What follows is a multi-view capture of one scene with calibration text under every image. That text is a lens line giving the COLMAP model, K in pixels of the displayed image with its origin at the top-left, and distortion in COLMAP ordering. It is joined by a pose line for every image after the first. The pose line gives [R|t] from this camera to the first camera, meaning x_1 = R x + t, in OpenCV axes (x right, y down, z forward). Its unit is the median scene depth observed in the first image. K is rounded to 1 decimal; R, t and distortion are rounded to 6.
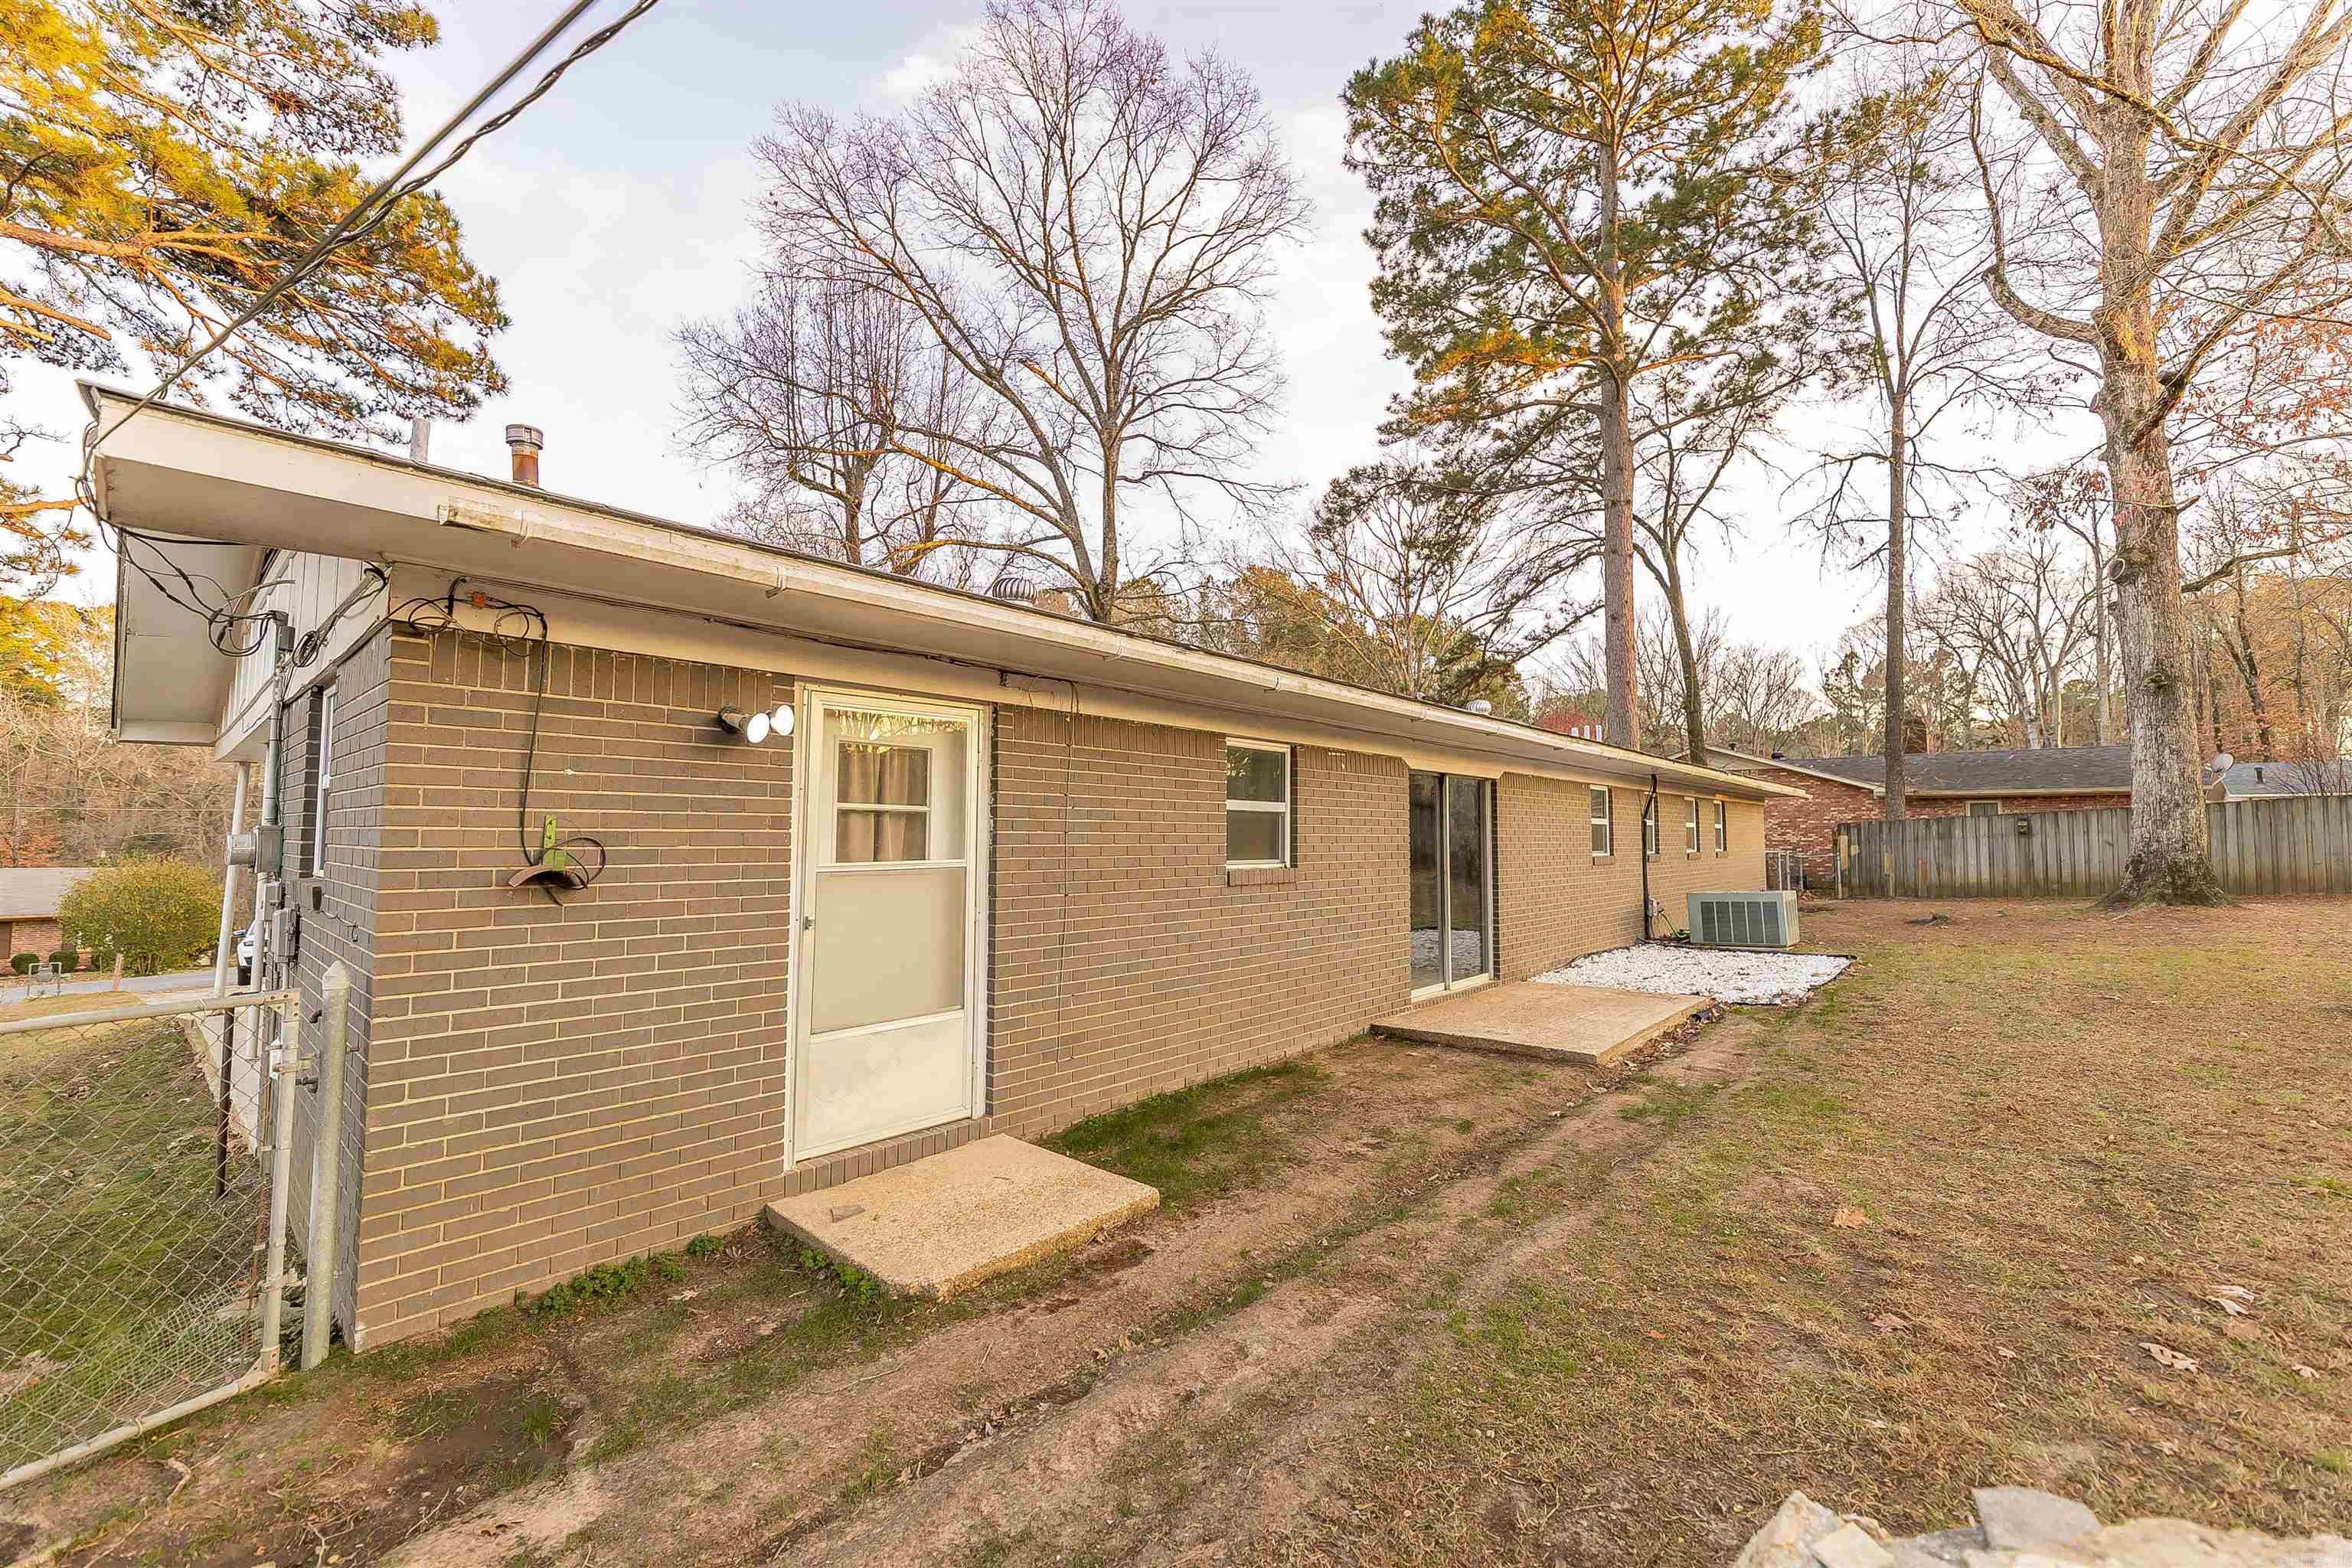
lens RADIAL K [[960.7, 0, 1177.1], [0, 960.7, 784.6], [0, 0, 1]] dist [-0.009840, -0.000010]
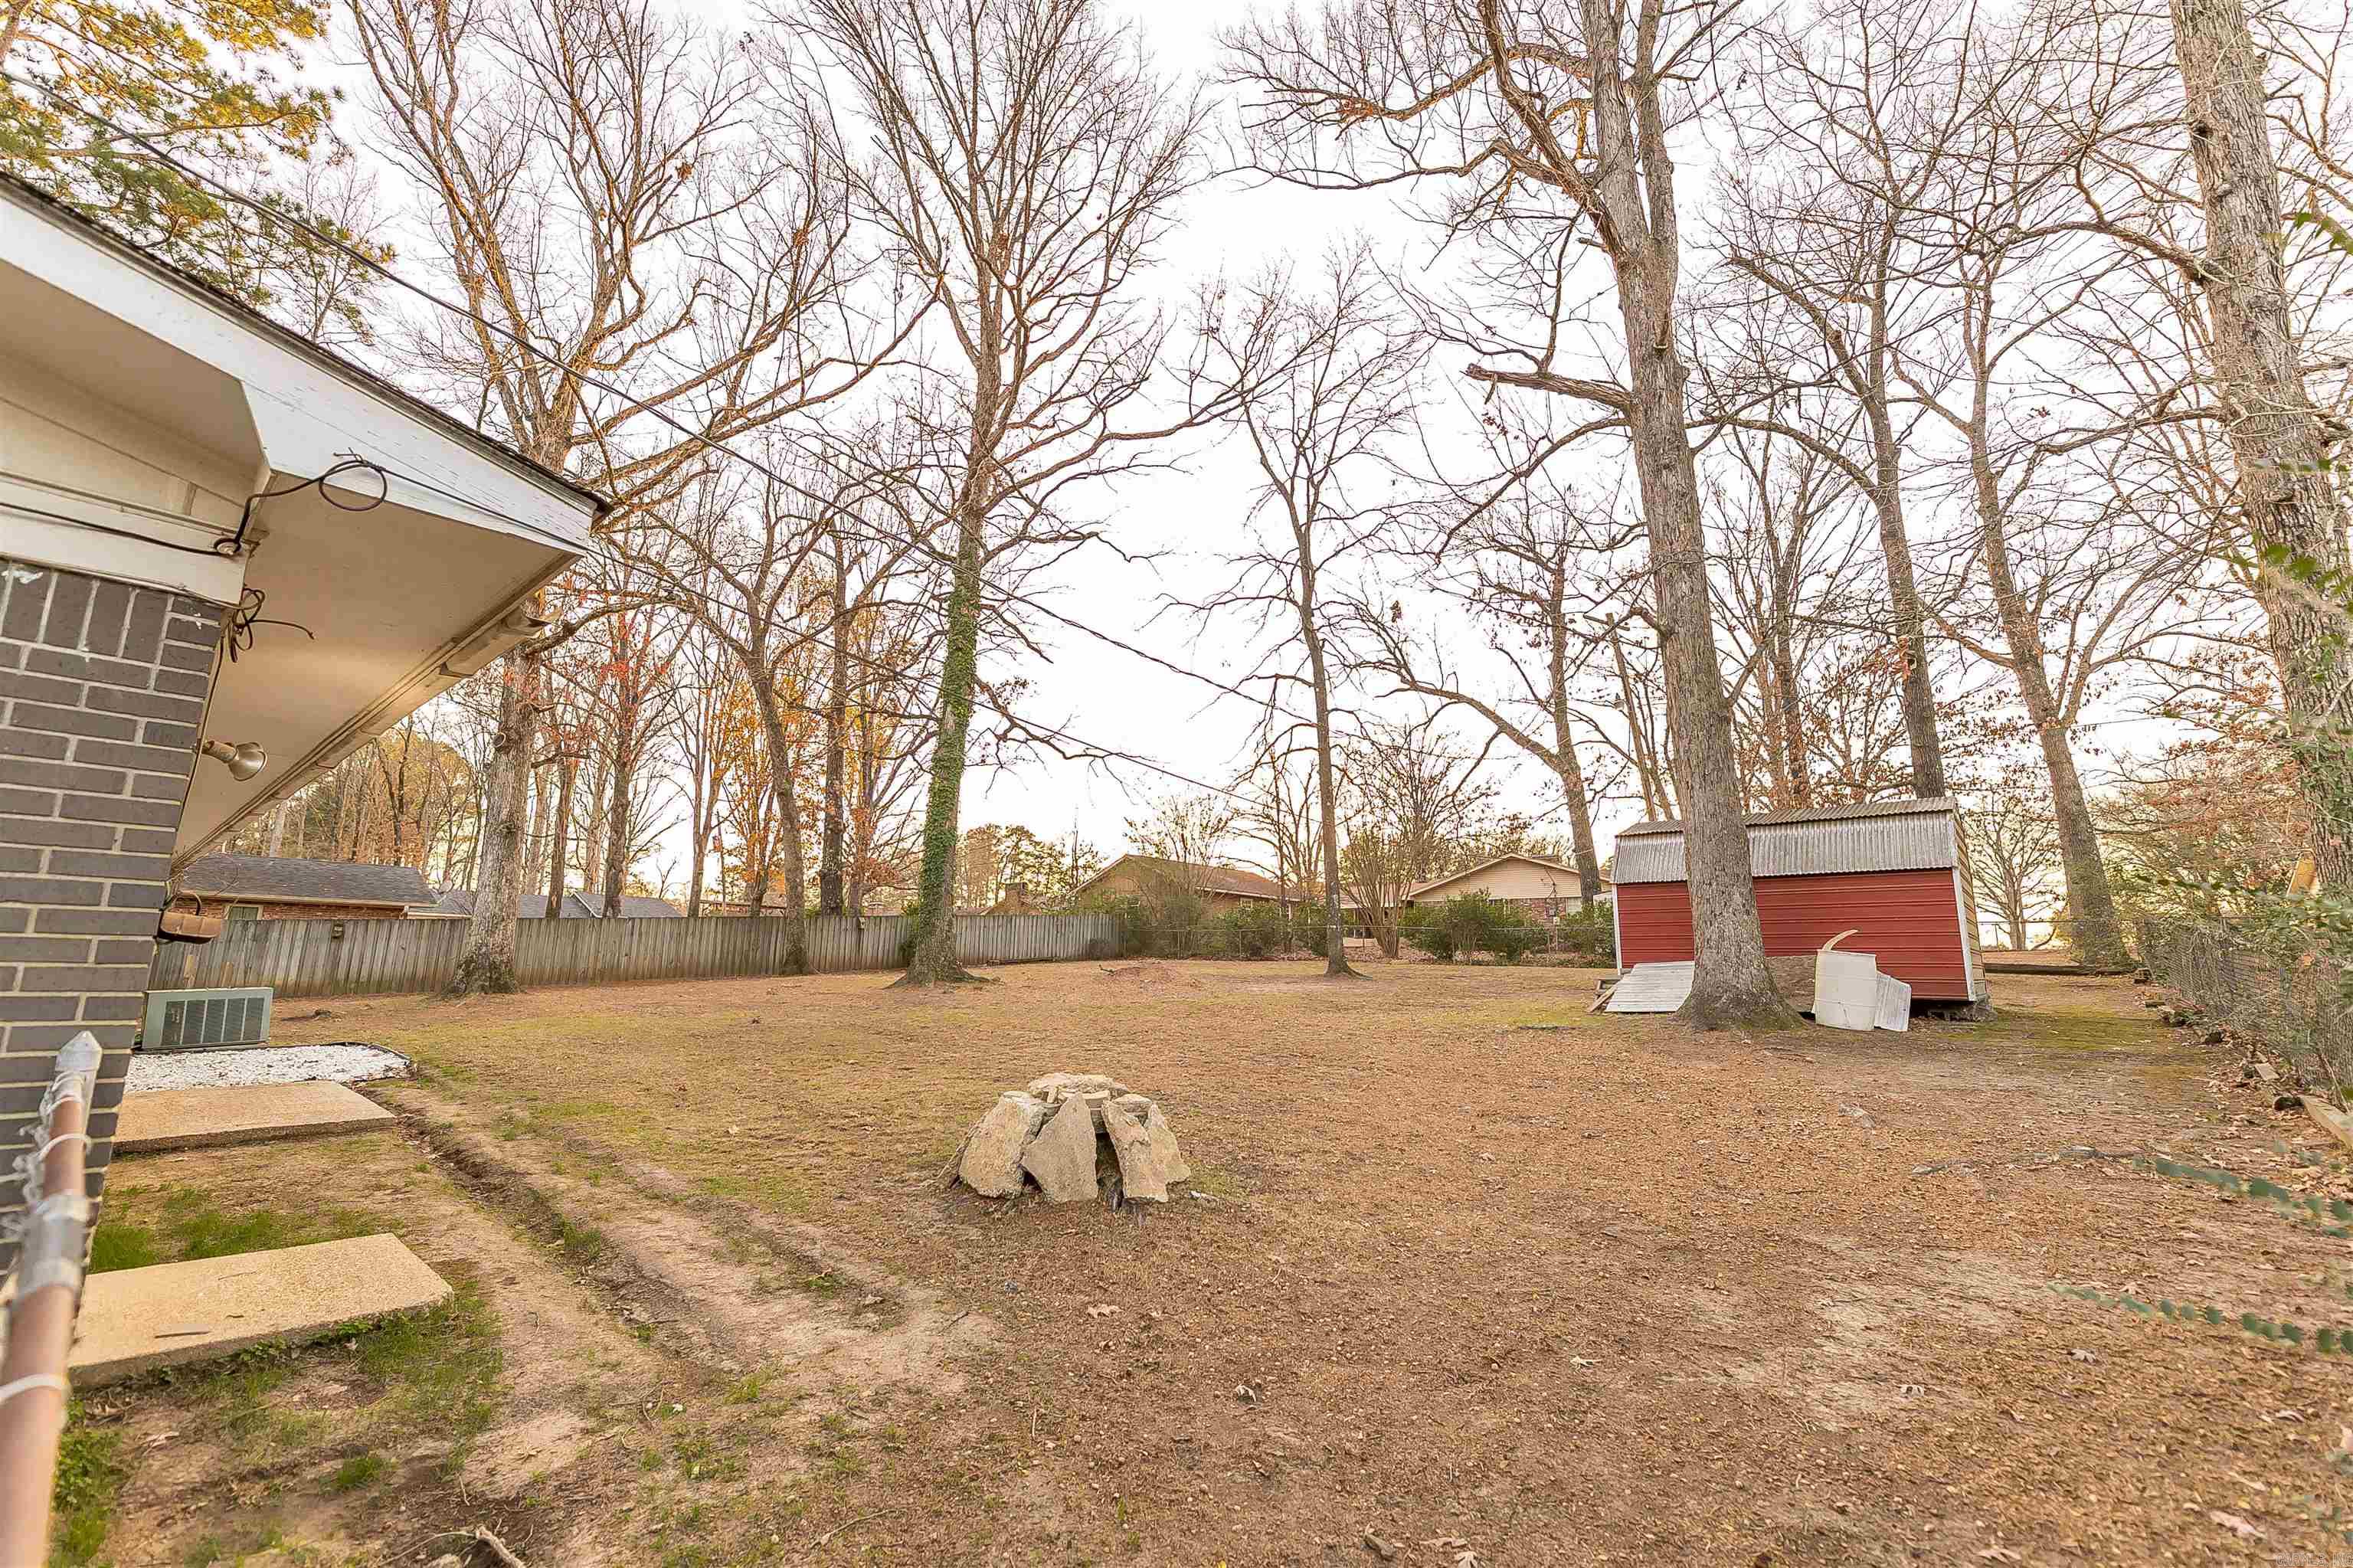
lens RADIAL K [[961.1, 0, 1176.9], [0, 961.1, 785.7], [0, 0, 1]] dist [-0.009840, -0.000010]
pose [[-0.002626, 0.181765, 0.983339, -0.405306], [-0.070716, 0.980846, -0.181493, 0.016382], [-0.997493, -0.070015, 0.010278, 0.037698]]
